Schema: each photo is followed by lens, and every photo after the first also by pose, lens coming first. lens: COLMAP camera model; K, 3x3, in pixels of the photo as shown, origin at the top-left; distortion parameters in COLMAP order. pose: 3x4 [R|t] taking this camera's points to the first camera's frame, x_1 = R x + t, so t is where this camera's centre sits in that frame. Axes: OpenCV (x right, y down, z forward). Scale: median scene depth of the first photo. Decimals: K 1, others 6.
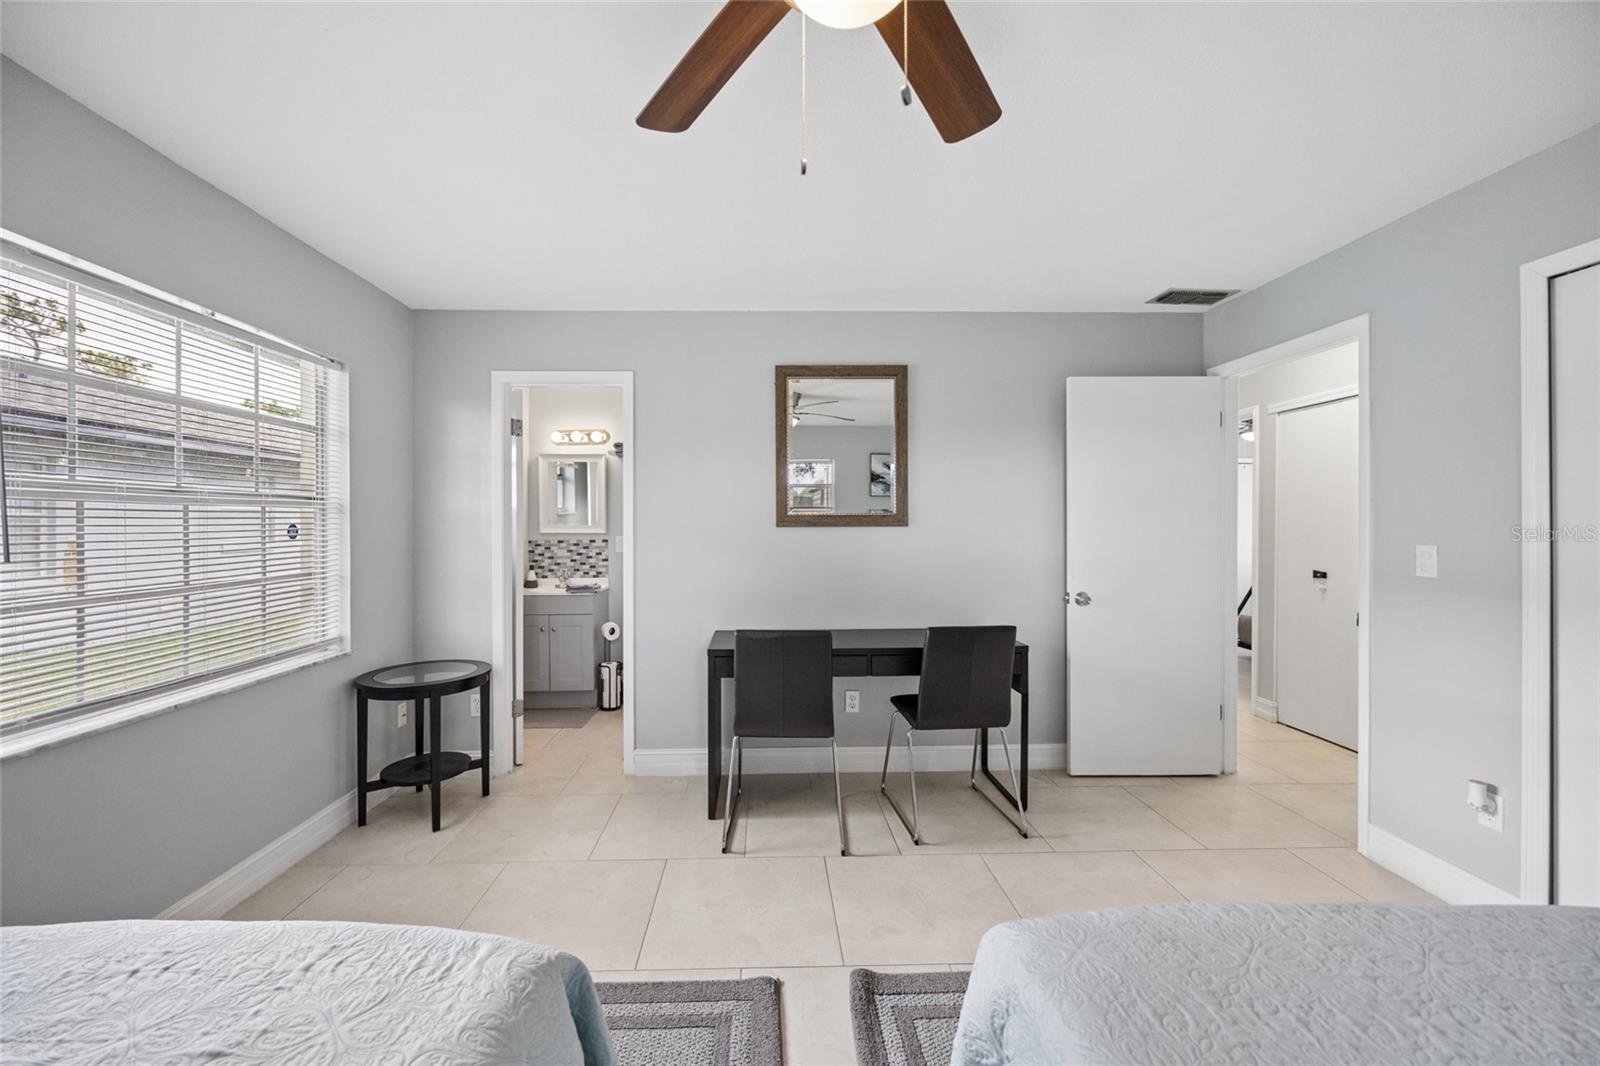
lens RADIAL K [[623.7, 0, 801.0], [0, 623.7, 532.7], [0, 0, 1]] dist [0.000353, -0.000357]
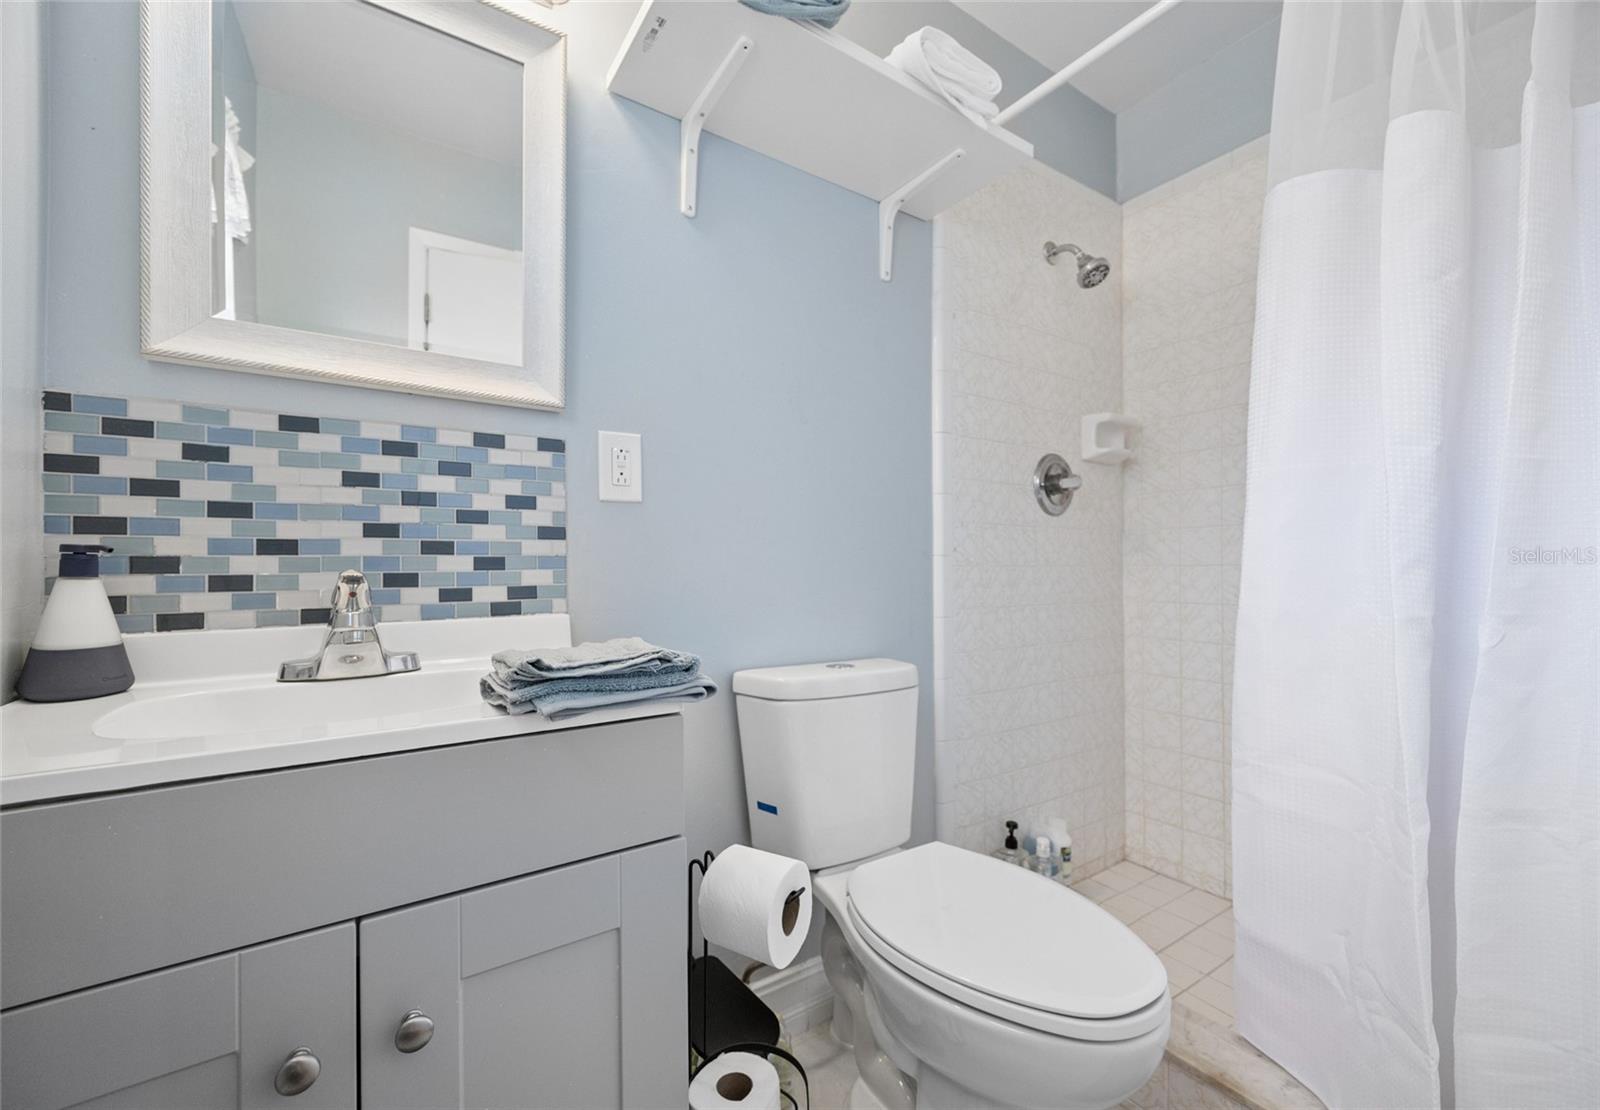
lens RADIAL K [[644.2, 0, 798.0], [0, 644.2, 558.9], [0, 0, 1]] dist [0.002874, -0.000409]
pose [[0.864597, 0.004849, 0.502443, -0.354579], [0.004611, 0.999835, -0.017583, 0.057615], [-0.502445, 0.017519, 0.864432, 0.766550]]
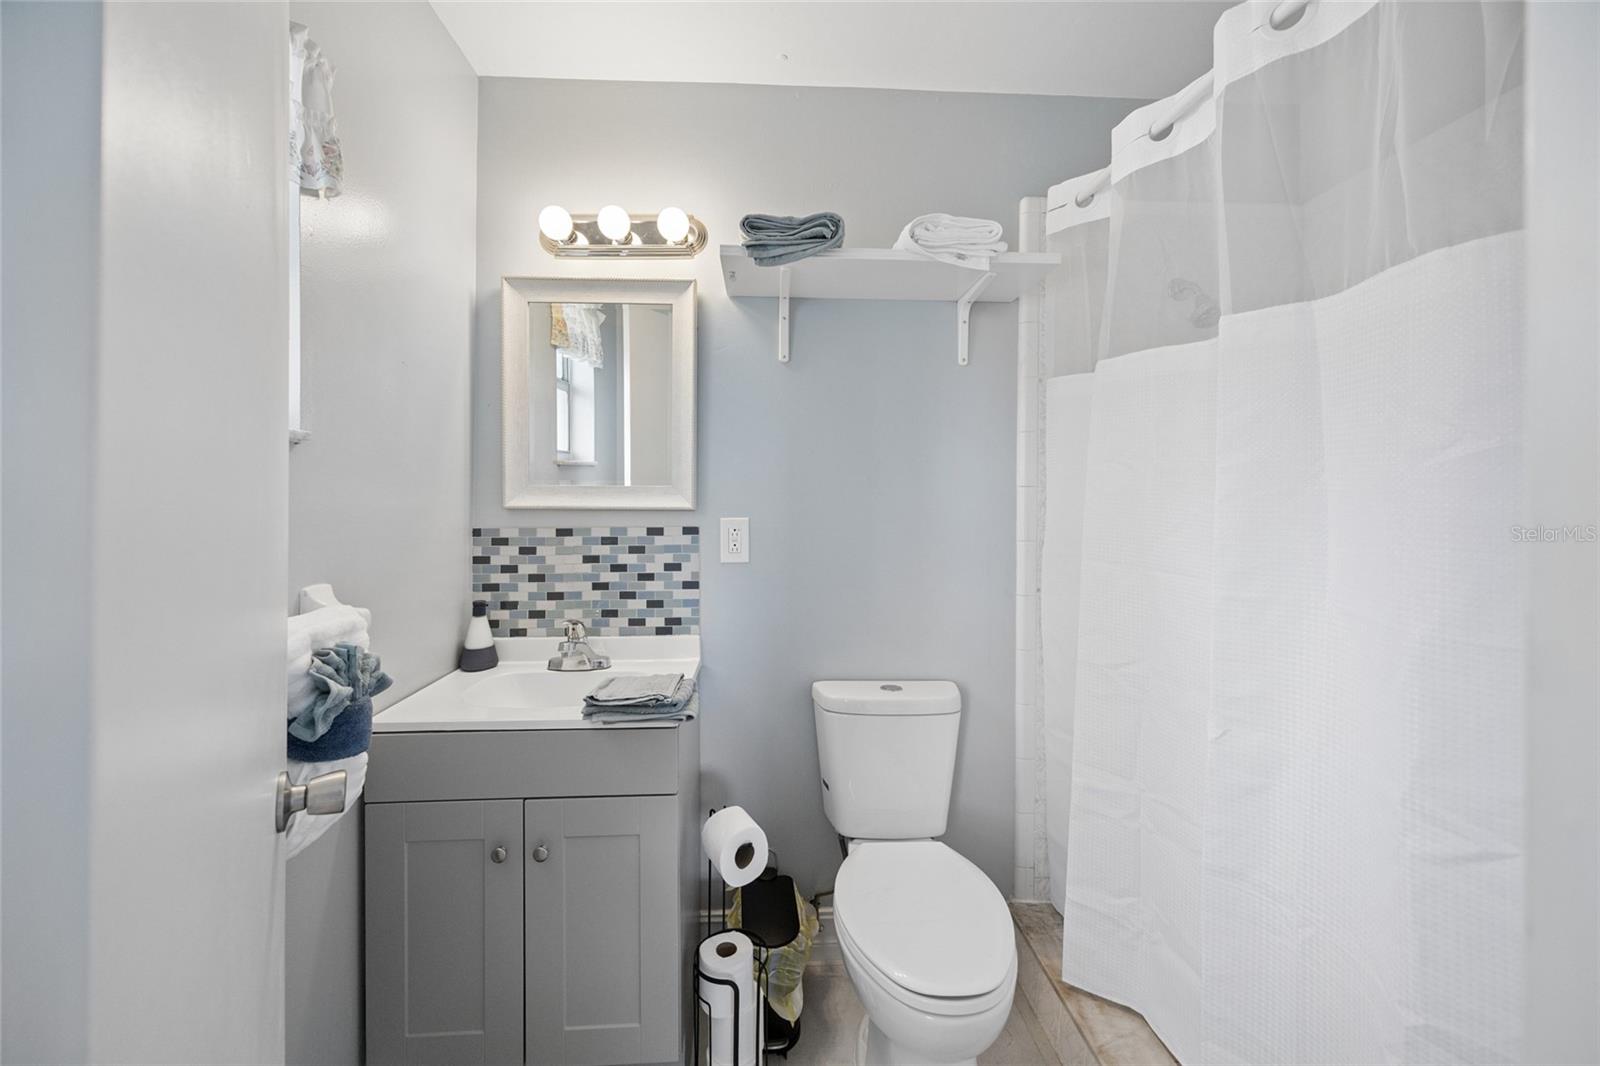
lens RADIAL K [[623.7, 0, 798.7], [0, 623.7, 501.9], [0, 0, 1]] dist [0.000353, -0.000357]
pose [[0.999962, 0.008738, 0.000255, -0.254475], [-0.008736, 0.999949, -0.004995, -0.002037], [-0.000298, 0.004993, 0.999987, 0.649962]]
